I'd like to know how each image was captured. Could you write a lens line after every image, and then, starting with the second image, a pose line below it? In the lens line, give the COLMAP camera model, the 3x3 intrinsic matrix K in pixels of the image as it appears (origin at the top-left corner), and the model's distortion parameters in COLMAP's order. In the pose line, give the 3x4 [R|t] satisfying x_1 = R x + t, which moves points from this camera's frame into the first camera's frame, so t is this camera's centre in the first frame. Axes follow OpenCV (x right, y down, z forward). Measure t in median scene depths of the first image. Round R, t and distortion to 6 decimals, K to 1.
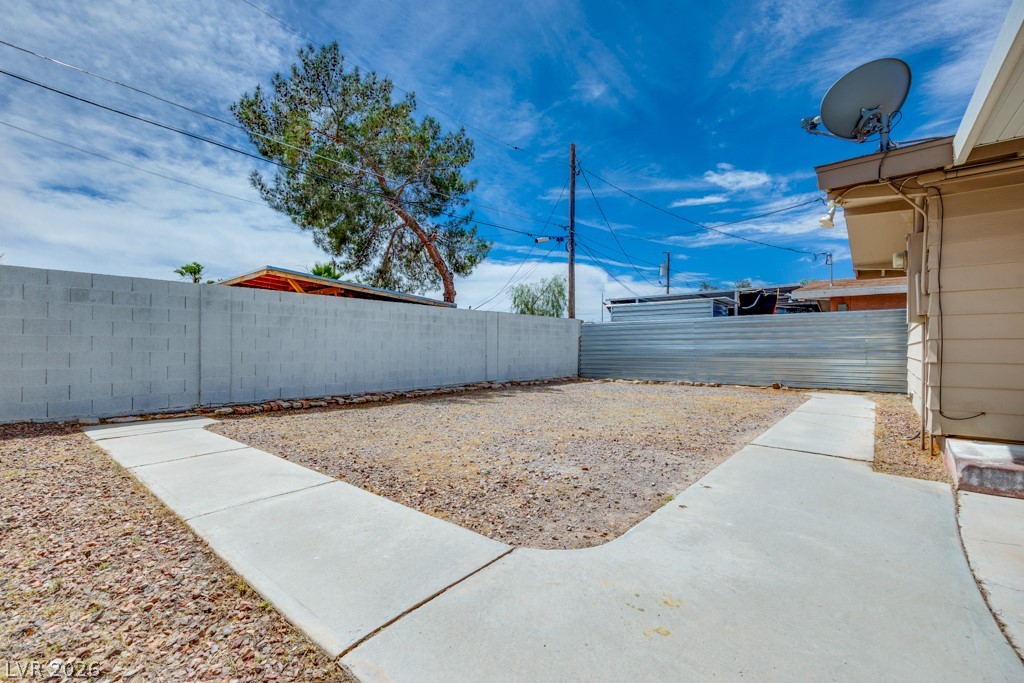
lens RADIAL K [[432.5, 0, 504.3], [0, 432.5, 344.9], [0, 0, 1]] dist [-0.001361, 0.001418]
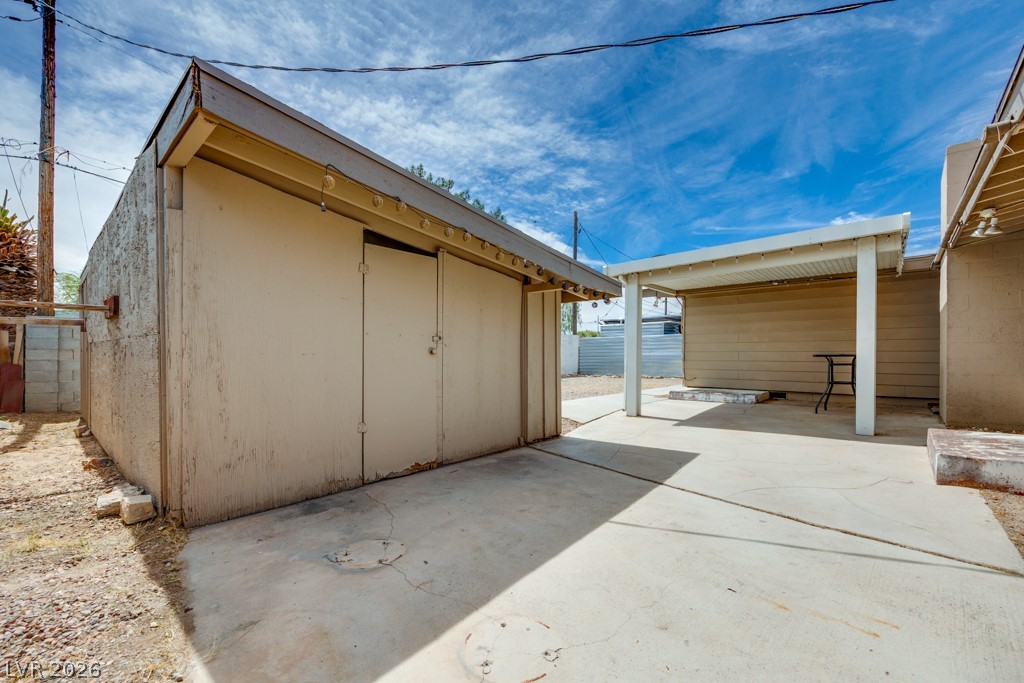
lens RADIAL K [[432.5, 0, 525.8], [0, 432.5, 361.4], [0, 0, 1]] dist [-0.001361, 0.001418]
pose [[0.999953, -0.008607, -0.004566, -0.002920], [0.008698, 0.999758, 0.020224, -0.003971], [0.004391, -0.020262, 0.999785, -0.590647]]
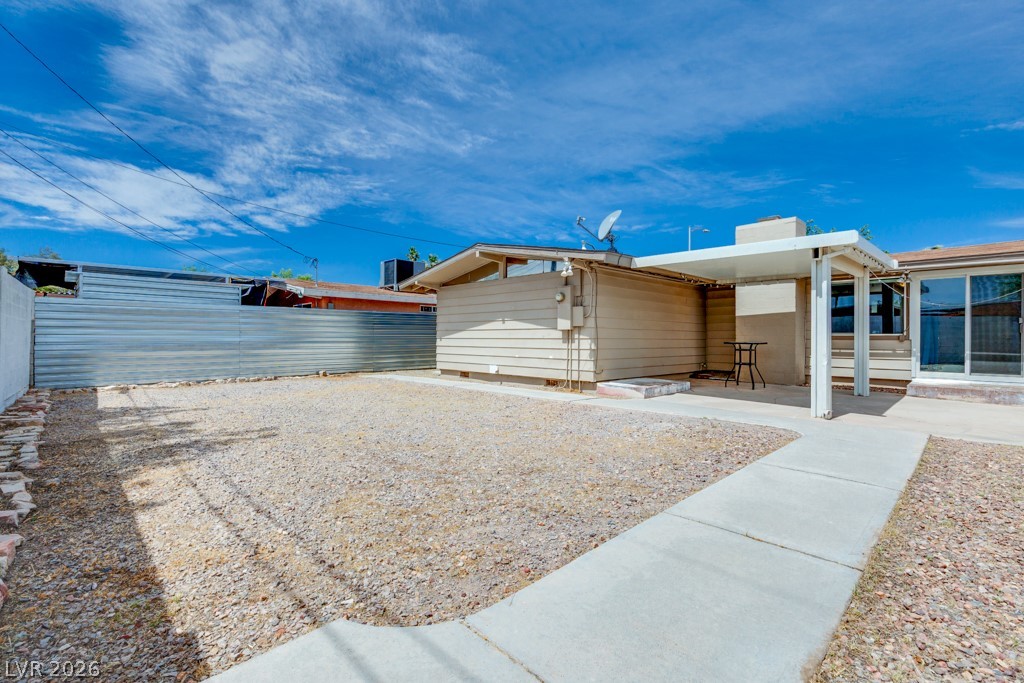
lens RADIAL K [[432.5, 0, 513.3], [0, 432.5, 337.7], [0, 0, 1]] dist [-0.001361, 0.001418]
pose [[0.115013, -0.000624, 0.993364, -0.416358], [-0.010196, 0.999946, 0.001808, -0.004060], [-0.993312, -0.010337, 0.115001, 0.379899]]
